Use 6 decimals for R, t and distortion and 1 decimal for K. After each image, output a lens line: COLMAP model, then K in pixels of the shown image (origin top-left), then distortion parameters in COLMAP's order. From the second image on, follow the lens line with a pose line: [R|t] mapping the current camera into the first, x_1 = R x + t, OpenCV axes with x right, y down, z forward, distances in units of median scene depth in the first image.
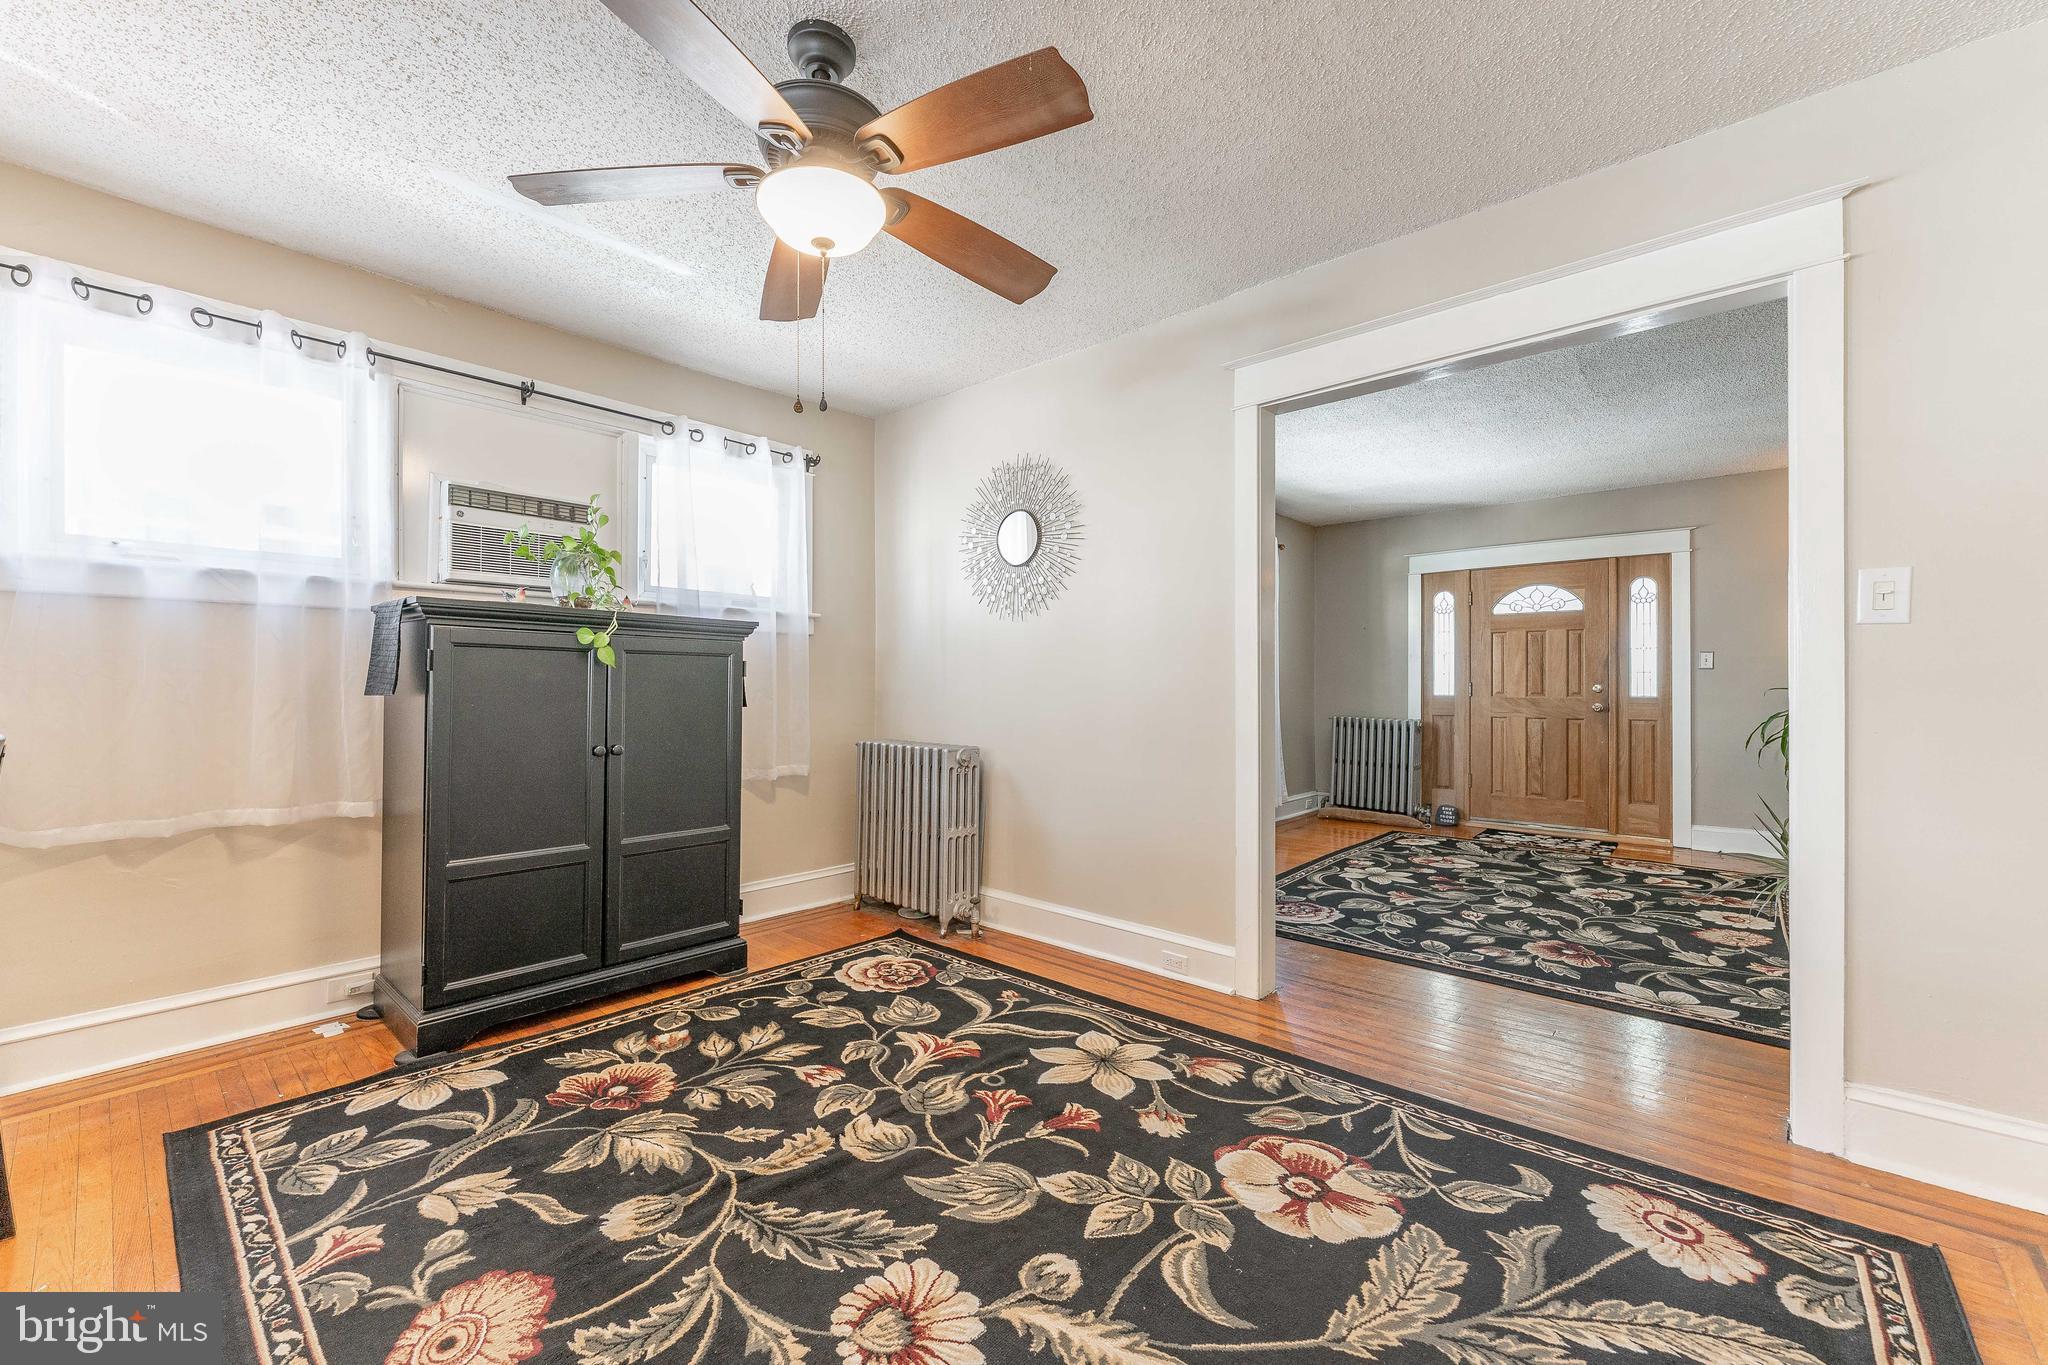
lens RADIAL K [[840.7, 0, 1028.8], [0, 840.7, 678.4], [0, 0, 1]] dist [-0.006598, 0.000264]
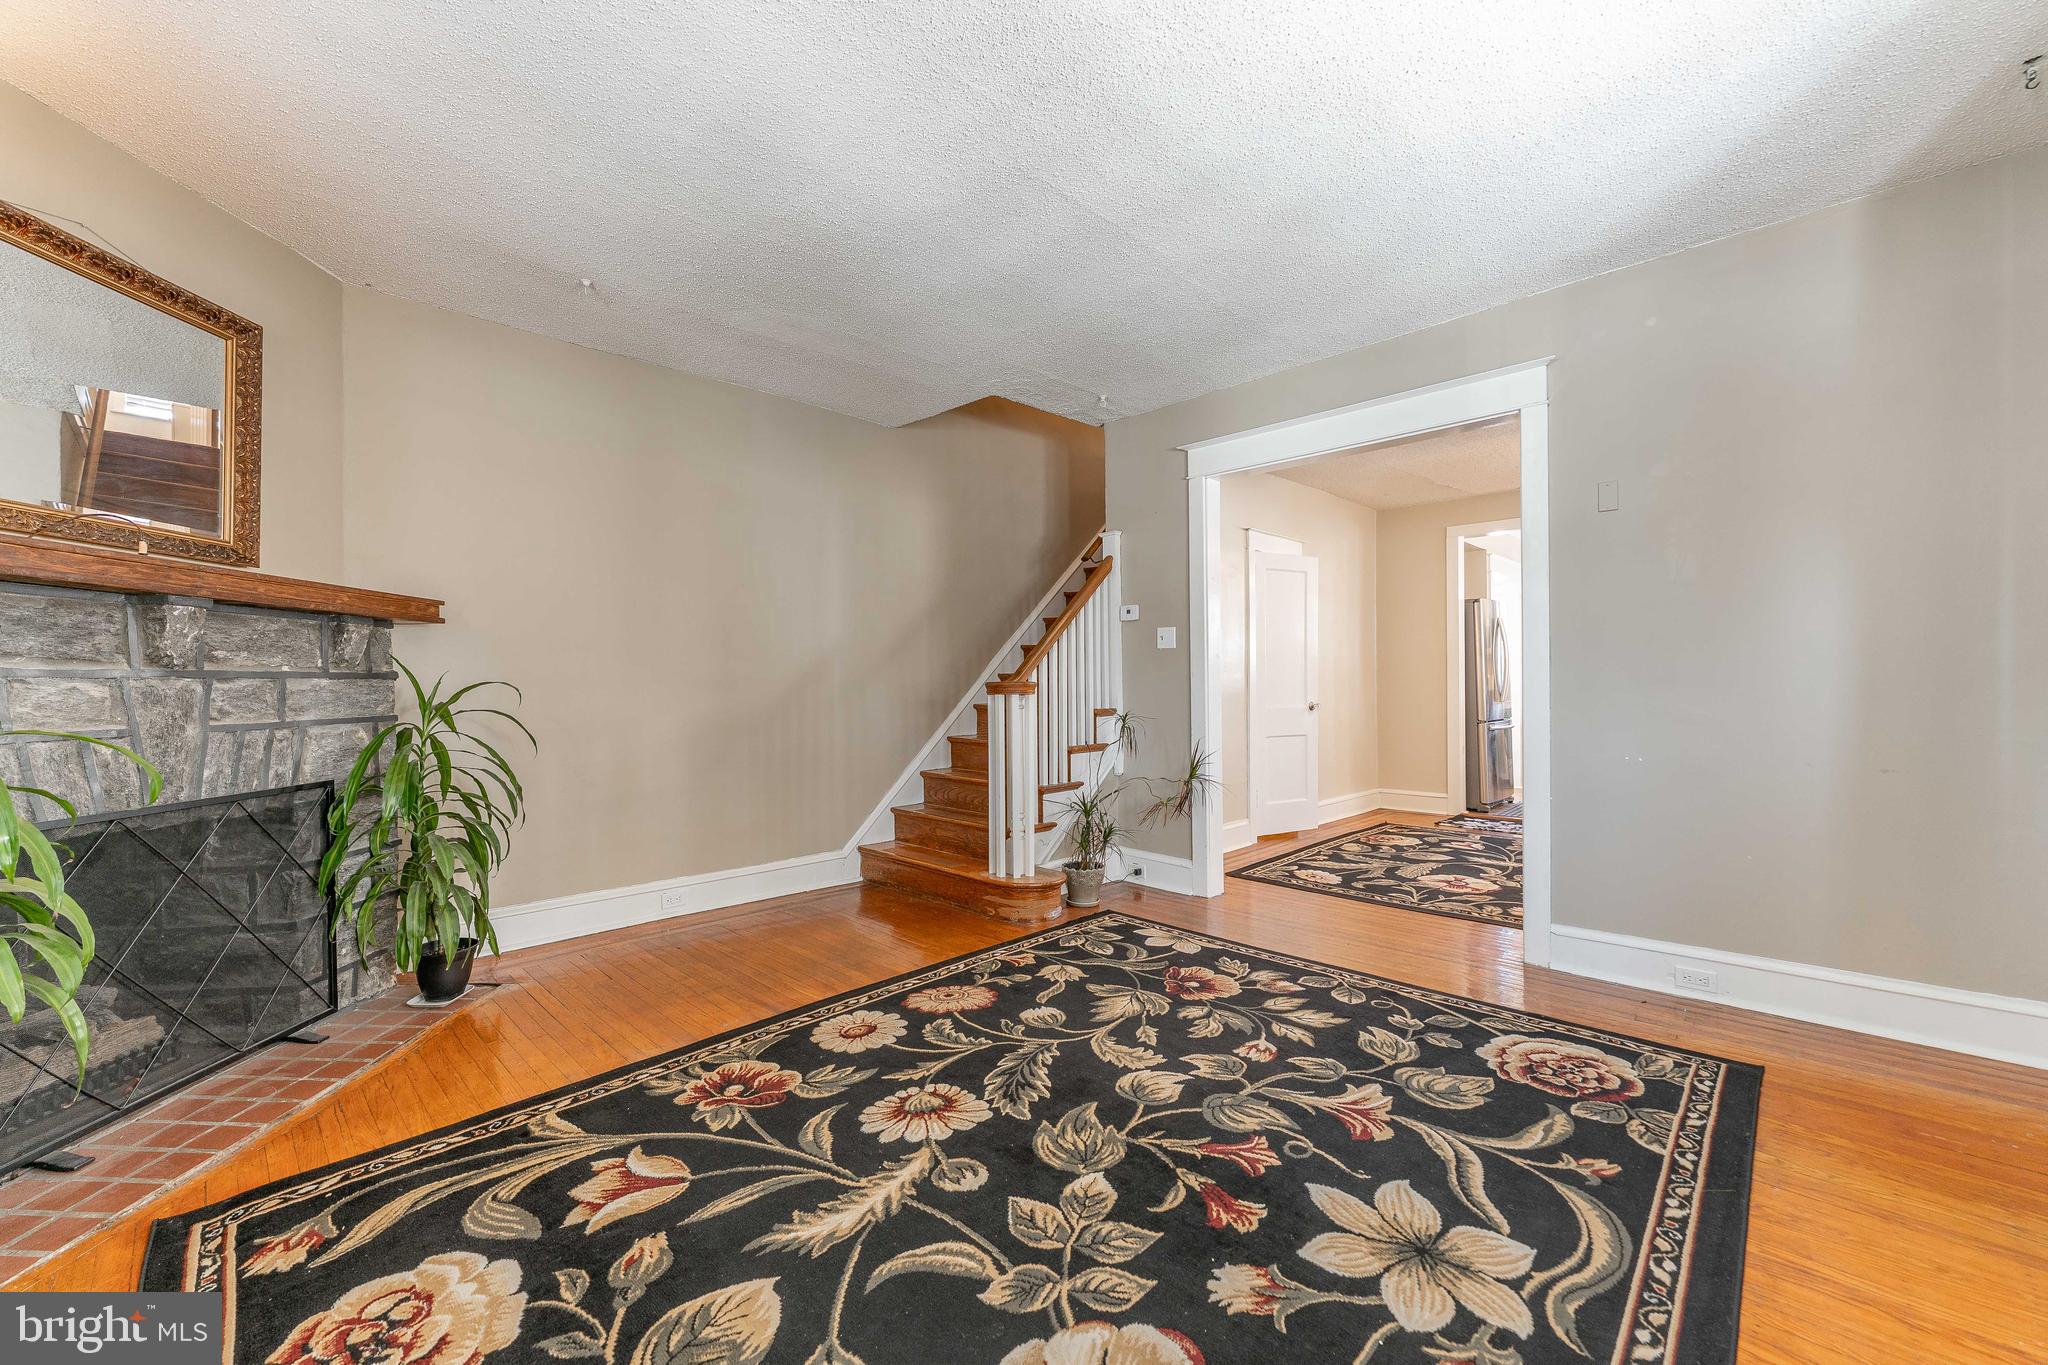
lens RADIAL K [[838.4, 0, 1017.8], [0, 838.4, 675.3], [0, 0, 1]] dist [-0.000466, -0.000384]
pose [[-0.101058, -0.023643, -0.994600, 0.832688], [0.015799, 0.999553, -0.025366, 0.031123], [0.994755, -0.018277, -0.100639, 0.836444]]
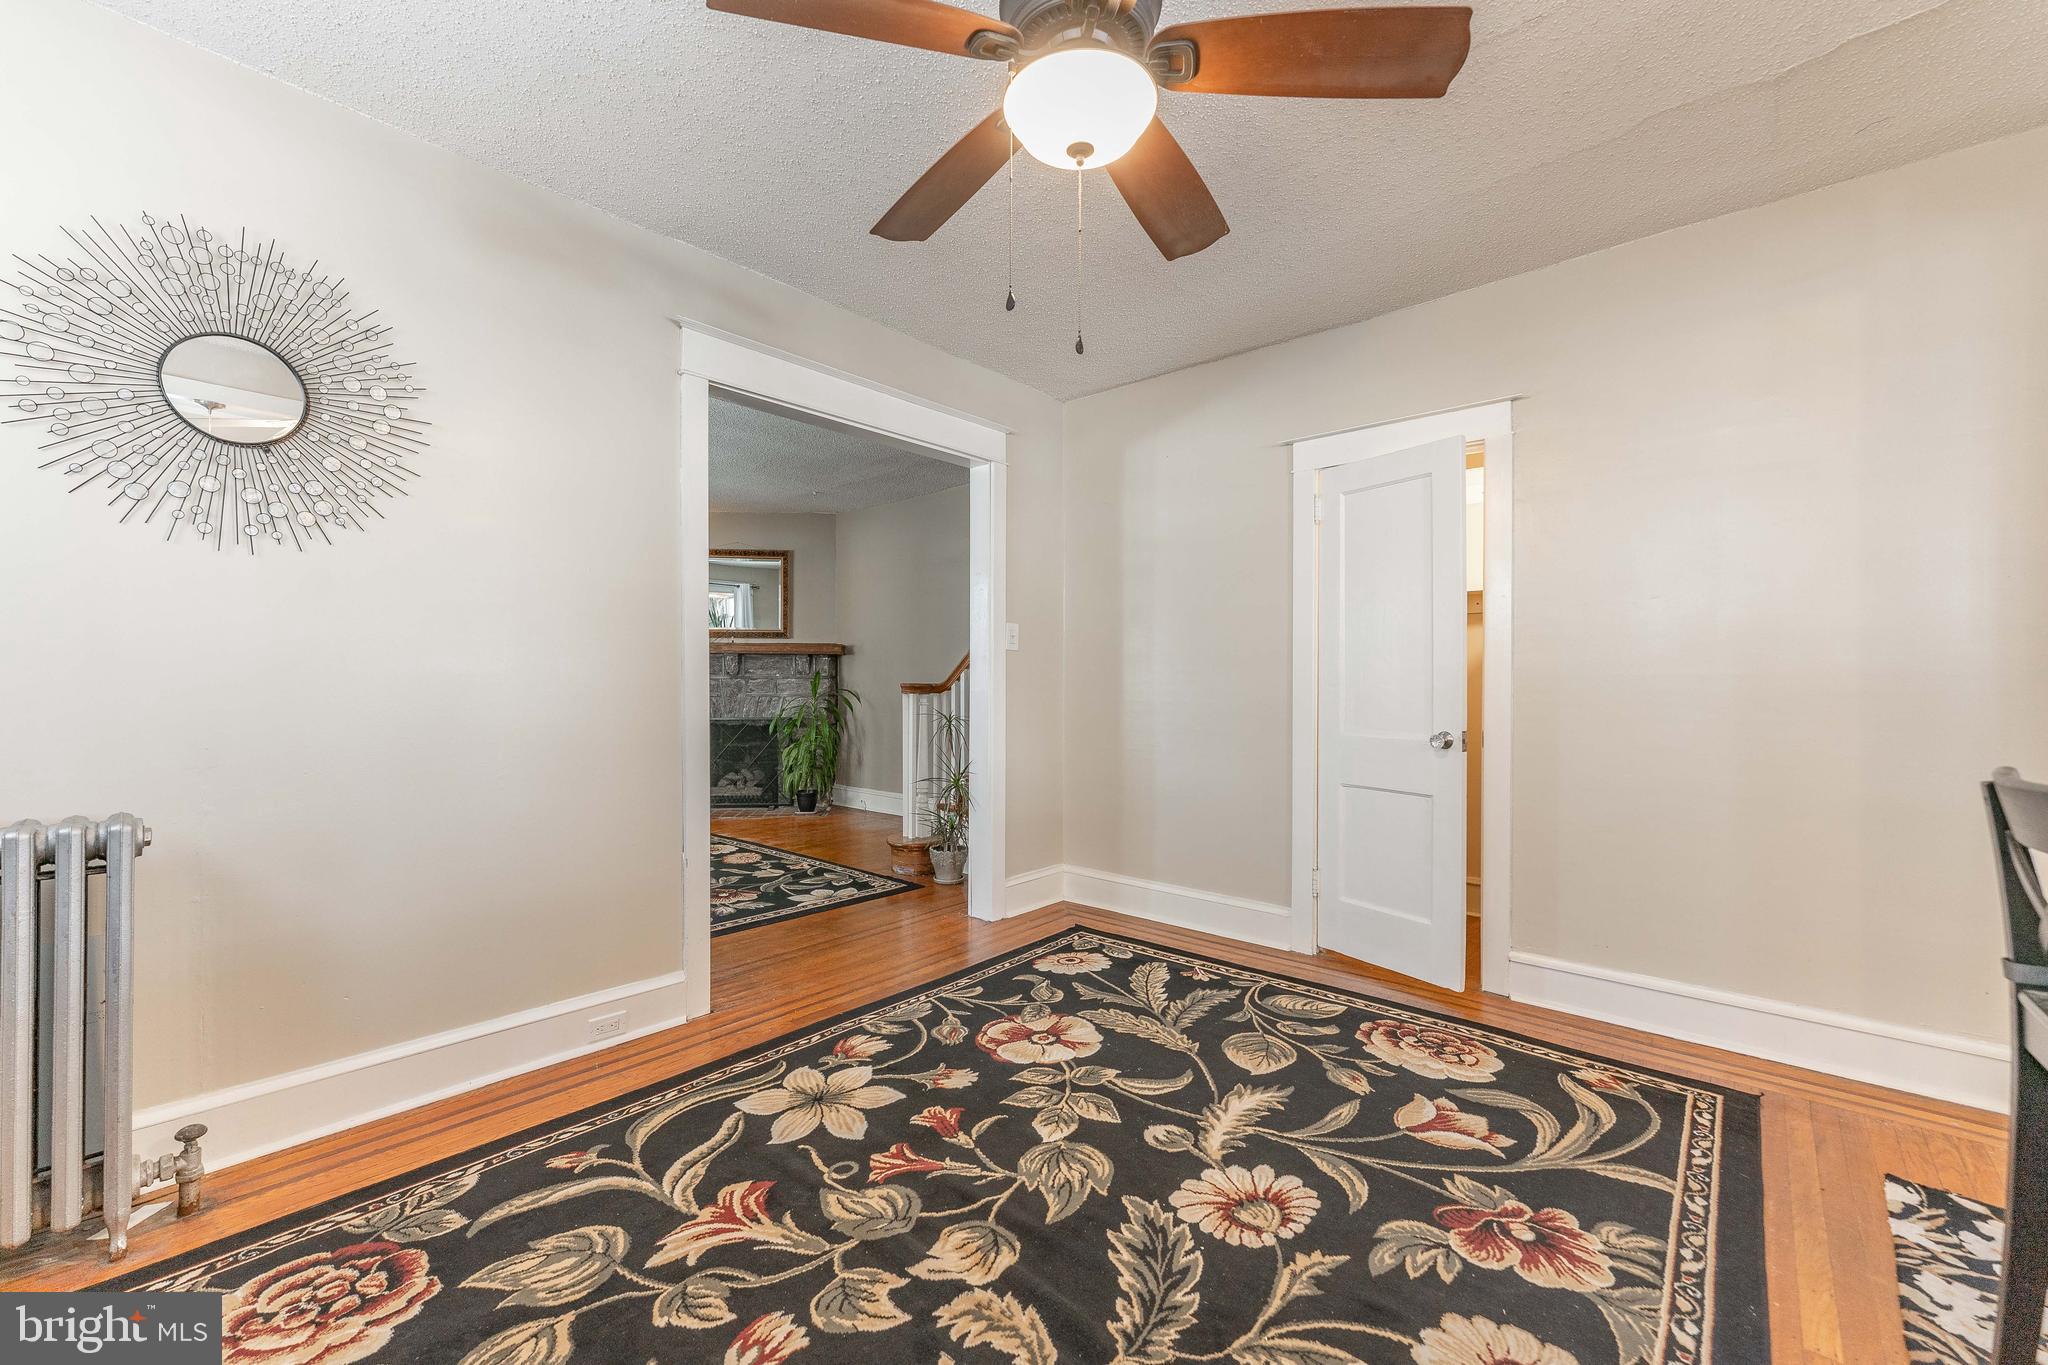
lens RADIAL K [[772.0, 0, 1078.8], [0, 772.0, 677.4], [0, 0, 1]] dist [-0.001222, -0.000113]
pose [[-0.024331, 0.002818, 0.999700, -0.811745], [-0.016478, 0.999859, -0.003219, 0.001623], [-0.999568, -0.016551, -0.024281, 0.816631]]
